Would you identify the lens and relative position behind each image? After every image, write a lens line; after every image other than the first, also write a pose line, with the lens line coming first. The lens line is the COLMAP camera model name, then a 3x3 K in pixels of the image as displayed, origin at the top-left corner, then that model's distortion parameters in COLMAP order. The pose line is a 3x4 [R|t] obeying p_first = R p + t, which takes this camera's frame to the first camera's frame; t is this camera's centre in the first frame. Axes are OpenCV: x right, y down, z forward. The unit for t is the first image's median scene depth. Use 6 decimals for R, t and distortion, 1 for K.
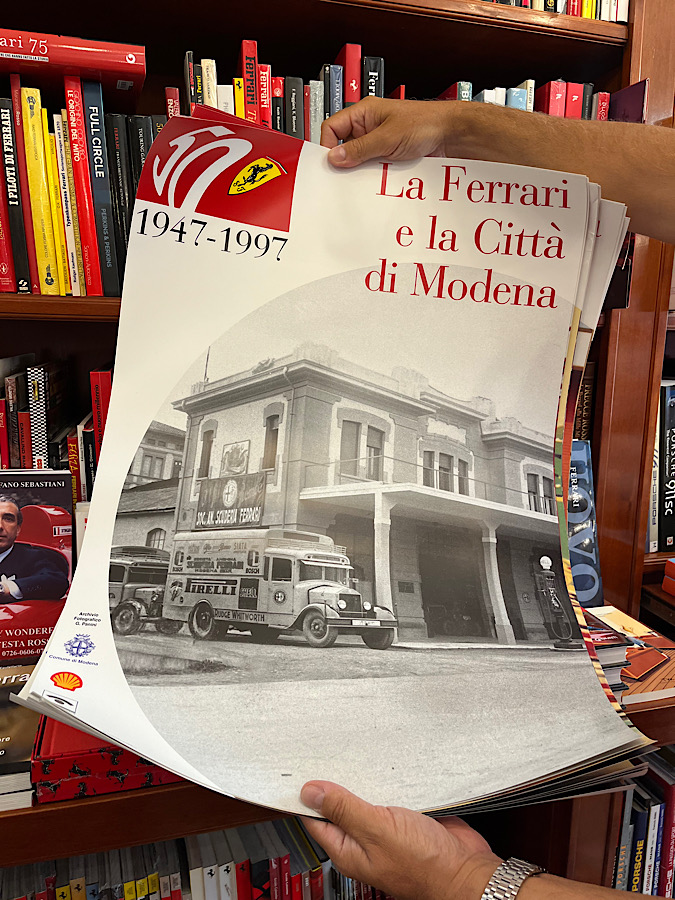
lens RADIAL K [[681.8, 0, 336.6], [0, 681.8, 455.2], [0, 0, 1]] dist [0.099433, -0.138669]
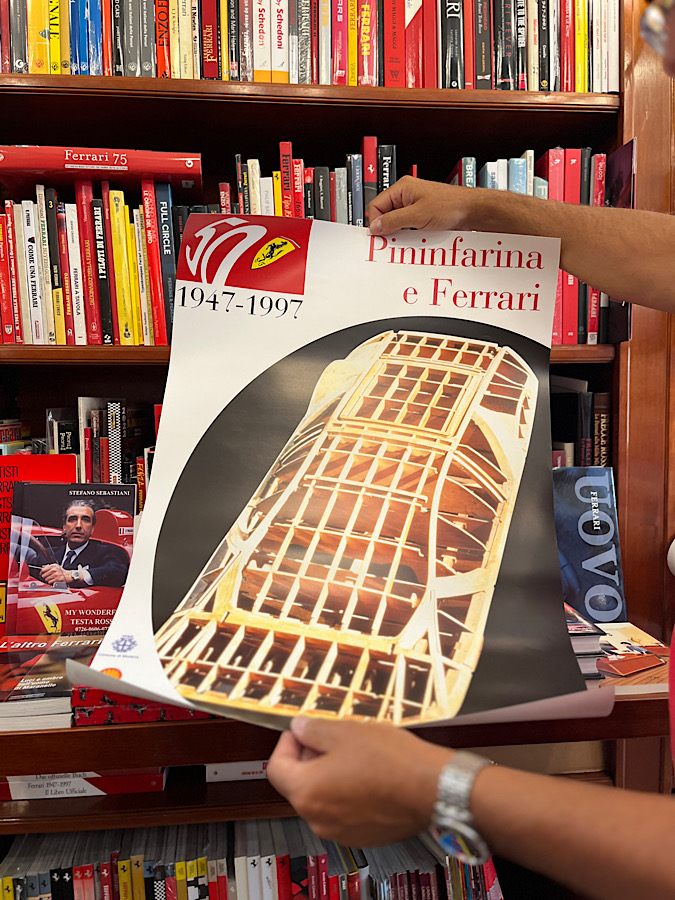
lens RADIAL K [[681.8, 0, 337.3], [0, 681.8, 454.0], [0, 0, 1]] dist [0.099433, -0.138669]
pose [[0.982951, -0.012440, -0.183446, 0.188678], [-0.008516, 0.993558, -0.113004, 0.102282], [0.183670, 0.112640, 0.976513, -0.138232]]
